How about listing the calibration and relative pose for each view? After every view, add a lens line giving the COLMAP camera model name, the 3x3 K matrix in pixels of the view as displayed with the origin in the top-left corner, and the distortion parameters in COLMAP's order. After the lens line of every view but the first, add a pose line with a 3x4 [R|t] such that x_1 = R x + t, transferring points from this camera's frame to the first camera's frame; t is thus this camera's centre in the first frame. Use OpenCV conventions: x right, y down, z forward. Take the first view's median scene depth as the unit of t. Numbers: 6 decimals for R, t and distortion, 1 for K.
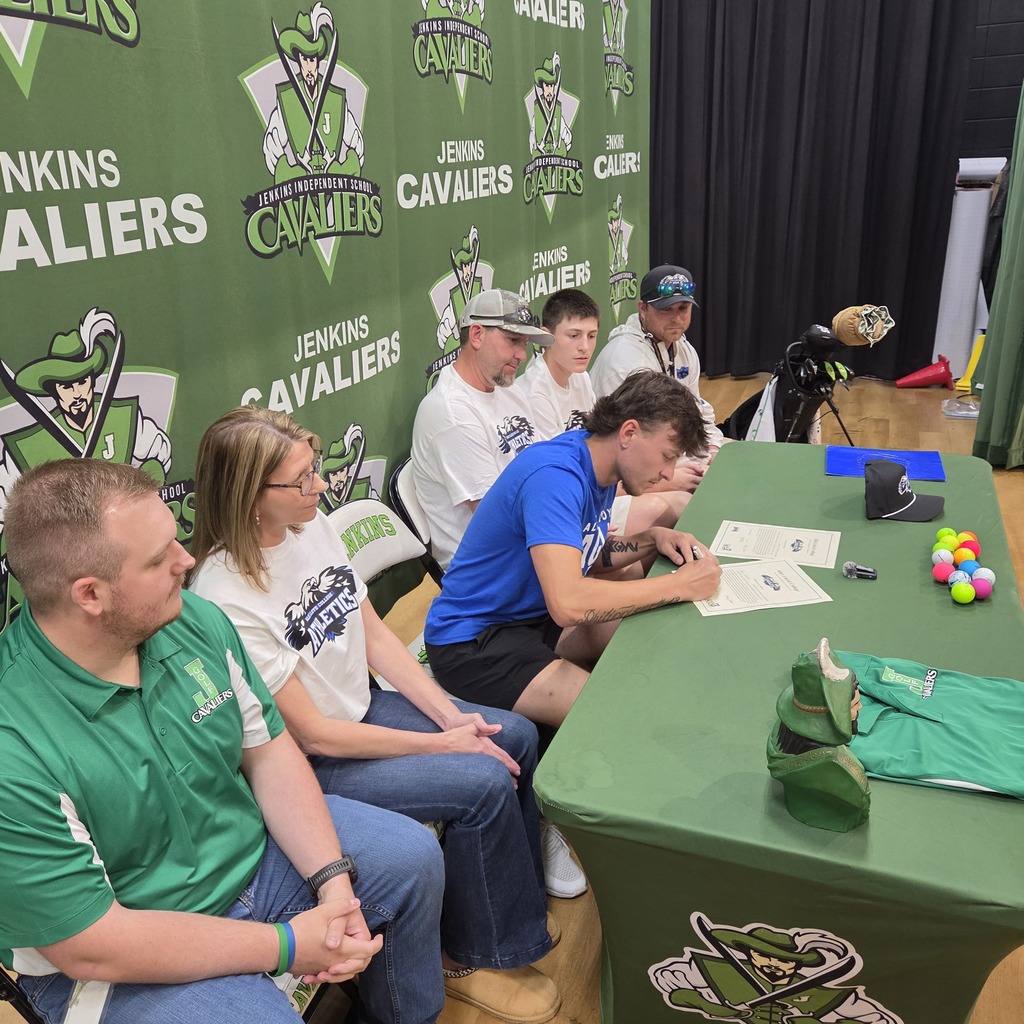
lens RADIAL K [[861.0, 0, 512.0], [0, 861.0, 512.0], [0, 0, 1]] dist [-0.002146, 0.087169]
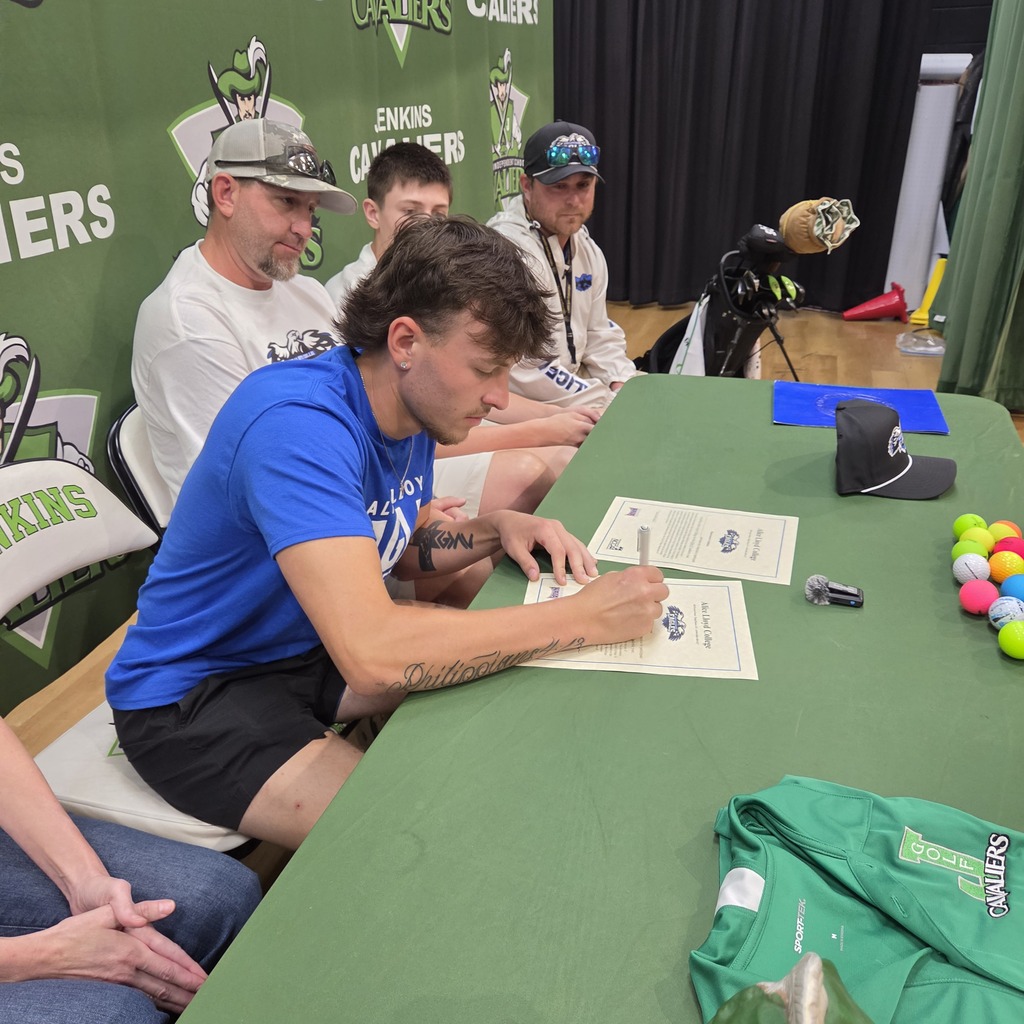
lens RADIAL K [[830.8, 0, 512.0], [0, 830.8, 512.0], [0, 0, 1]] dist [-0.004407, 0.052415]
pose [[0.997909, -0.001943, 0.064613, 0.107376], [-0.002583, 0.997551, 0.069896, -0.017115], [-0.064591, -0.069917, 0.995460, 0.328594]]
